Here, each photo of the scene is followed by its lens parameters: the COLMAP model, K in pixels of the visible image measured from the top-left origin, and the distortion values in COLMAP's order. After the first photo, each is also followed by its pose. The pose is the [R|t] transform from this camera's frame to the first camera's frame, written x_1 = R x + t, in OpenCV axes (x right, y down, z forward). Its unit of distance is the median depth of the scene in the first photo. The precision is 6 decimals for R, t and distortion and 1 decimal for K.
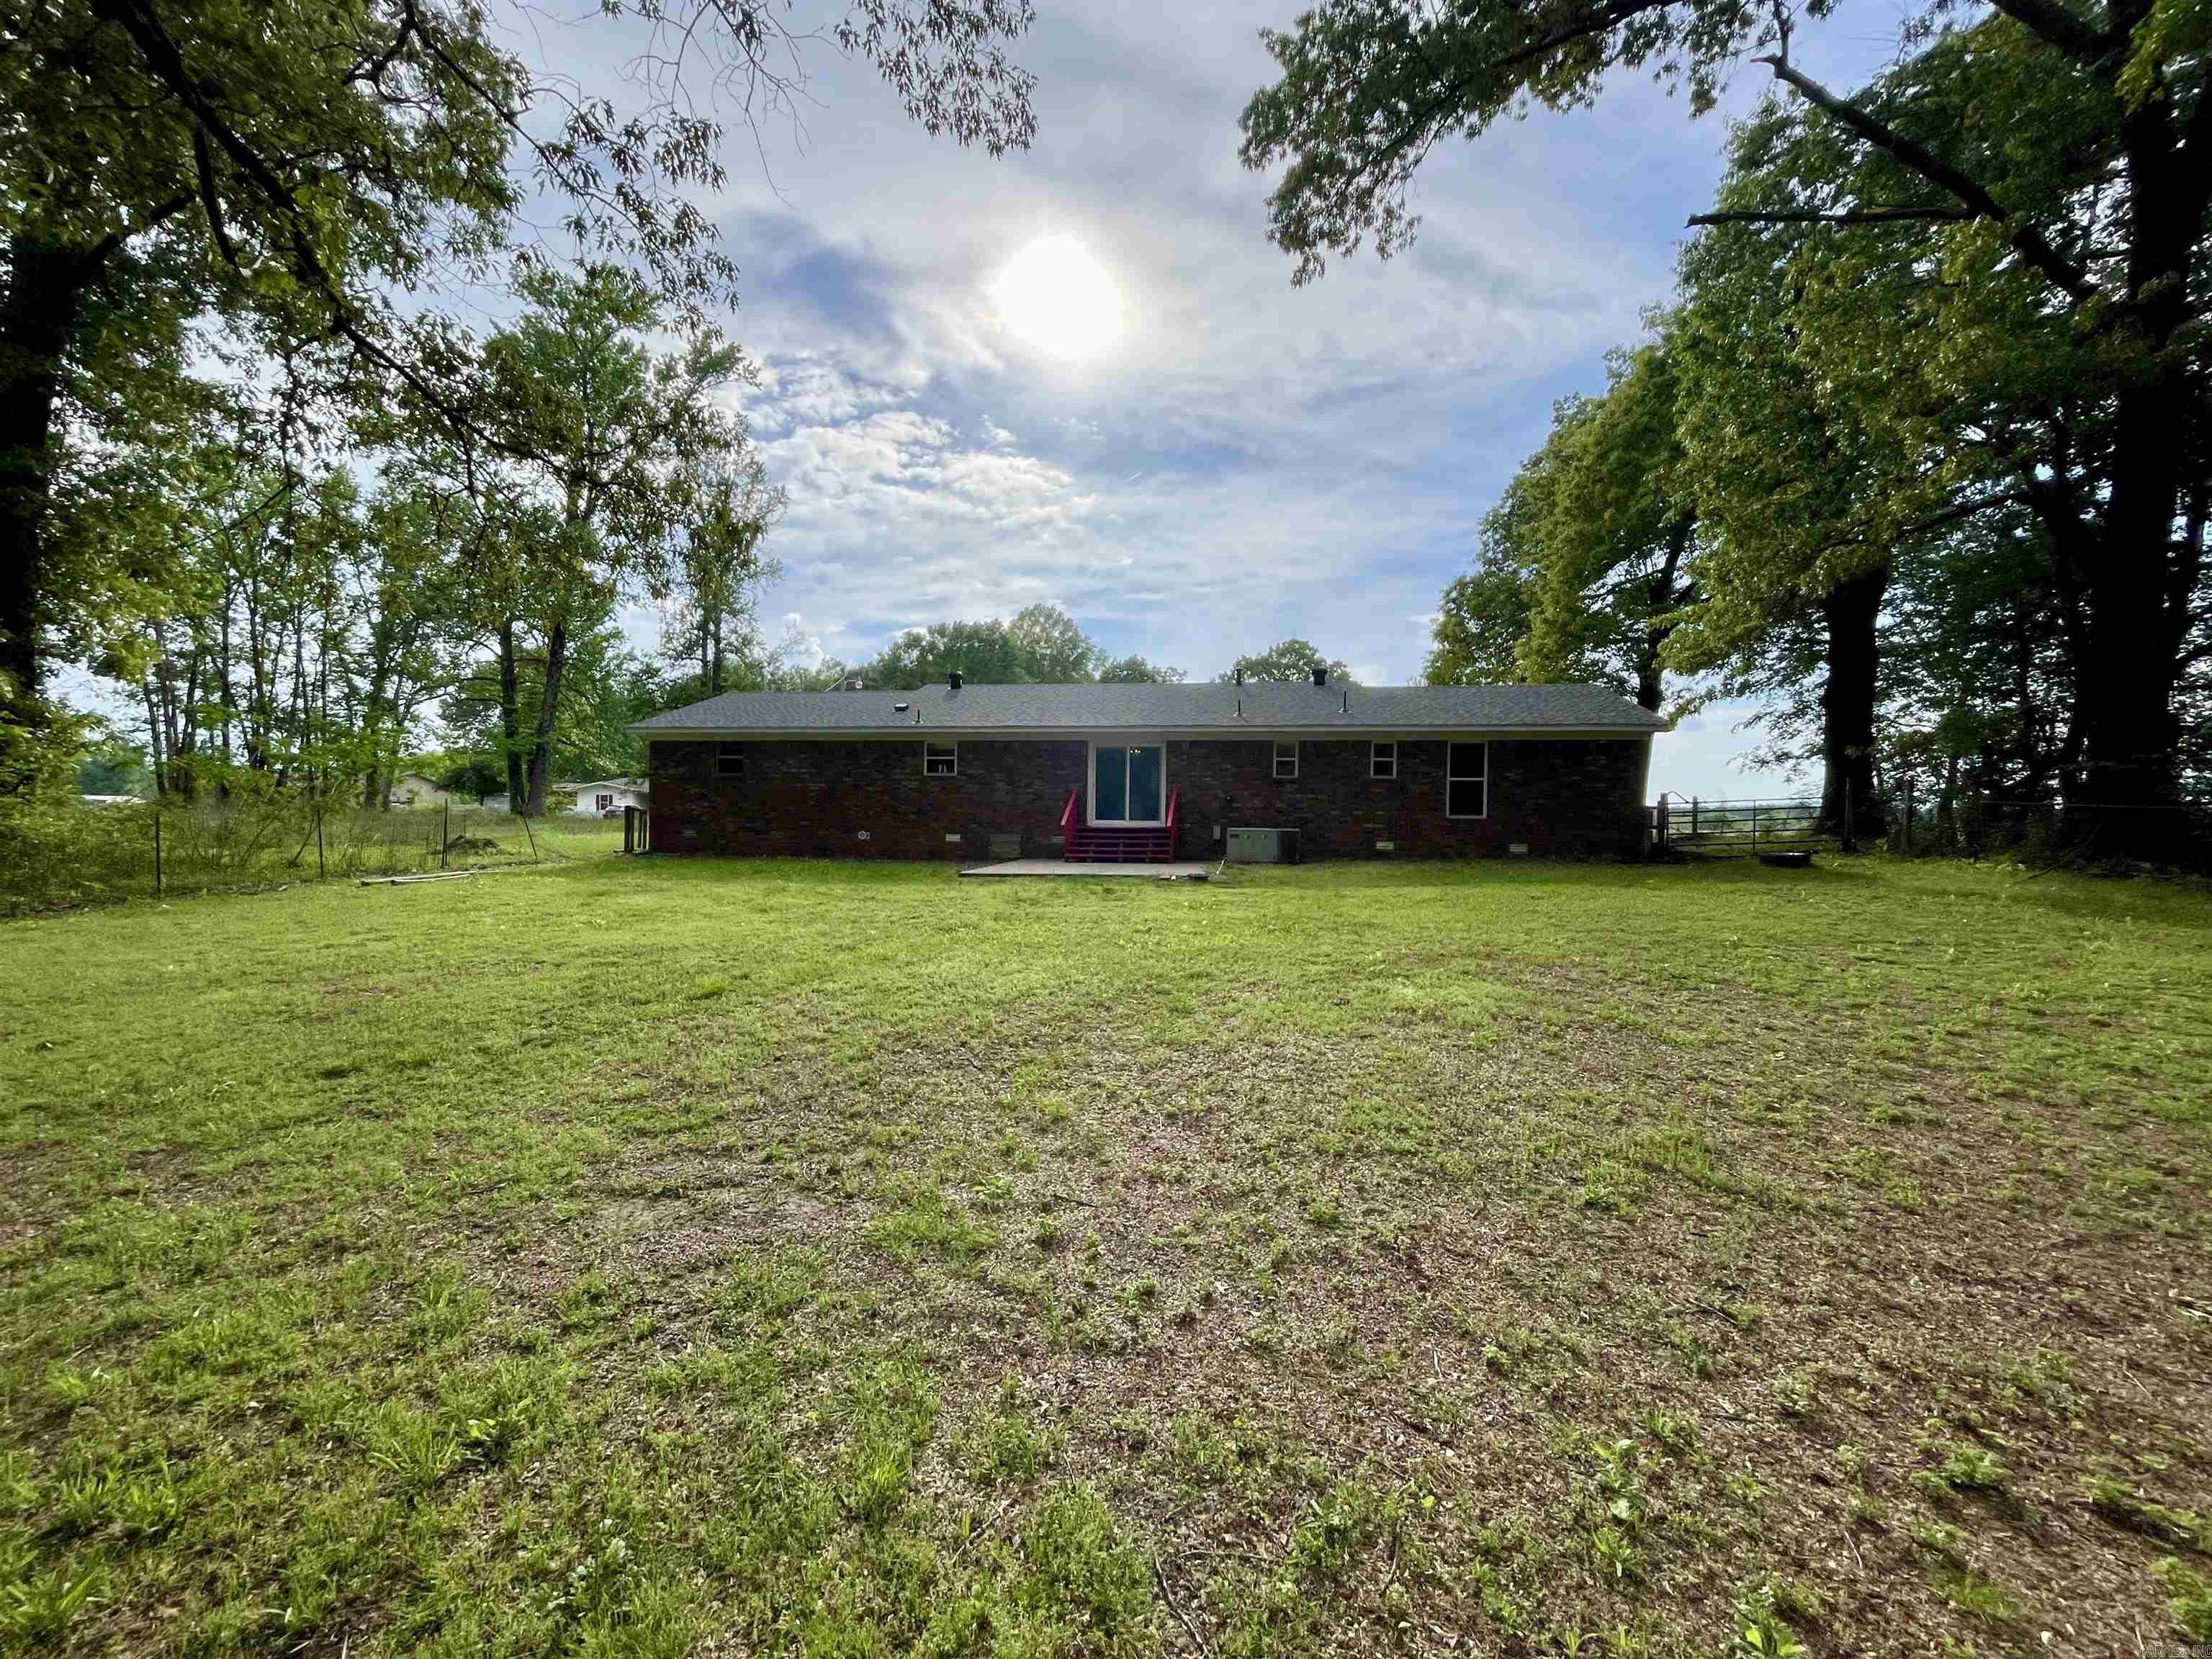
lens RADIAL K [[896.6, 0, 1102.8], [0, 896.6, 826.7], [0, 0, 1]] dist [0.000209, 0.000336]
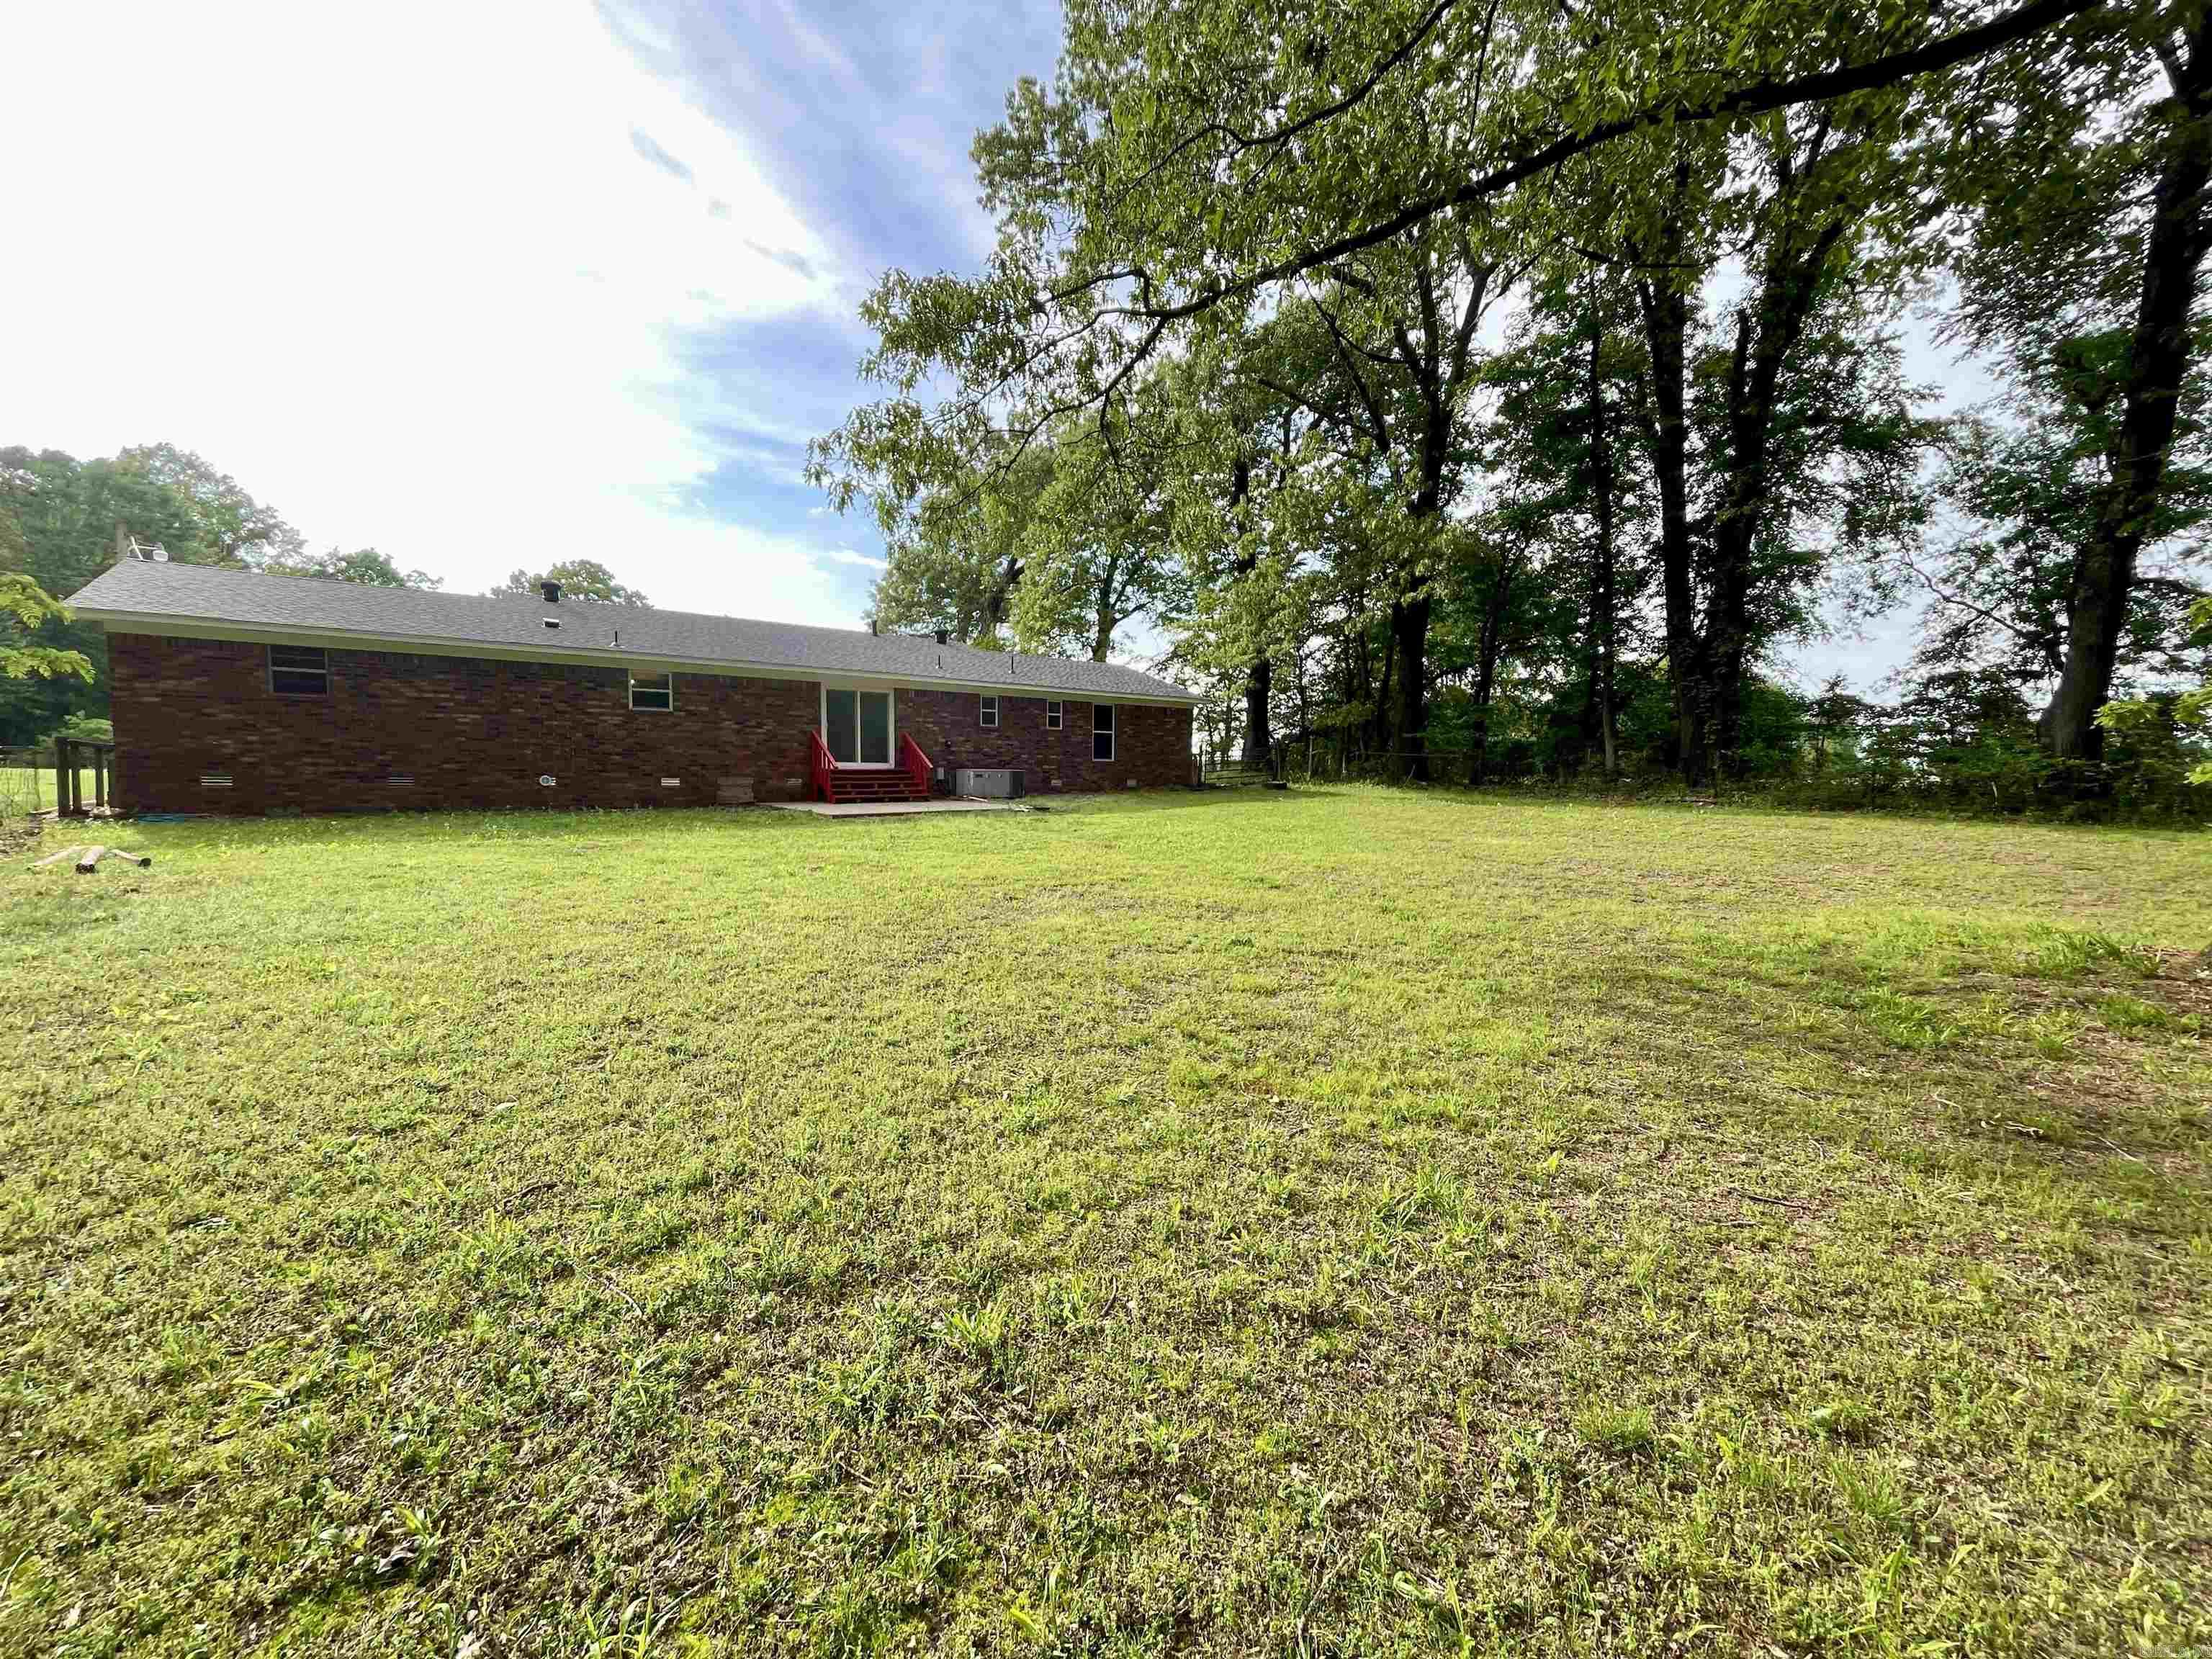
lens RADIAL K [[896.6, 0, 1097.1], [0, 896.6, 828.3], [0, 0, 1]] dist [0.000209, 0.000336]
pose [[0.680280, -0.052567, 0.731065, -0.541700], [0.005861, 0.997783, 0.066291, 0.001472], [-0.732929, -0.040811, 0.679080, 0.096195]]
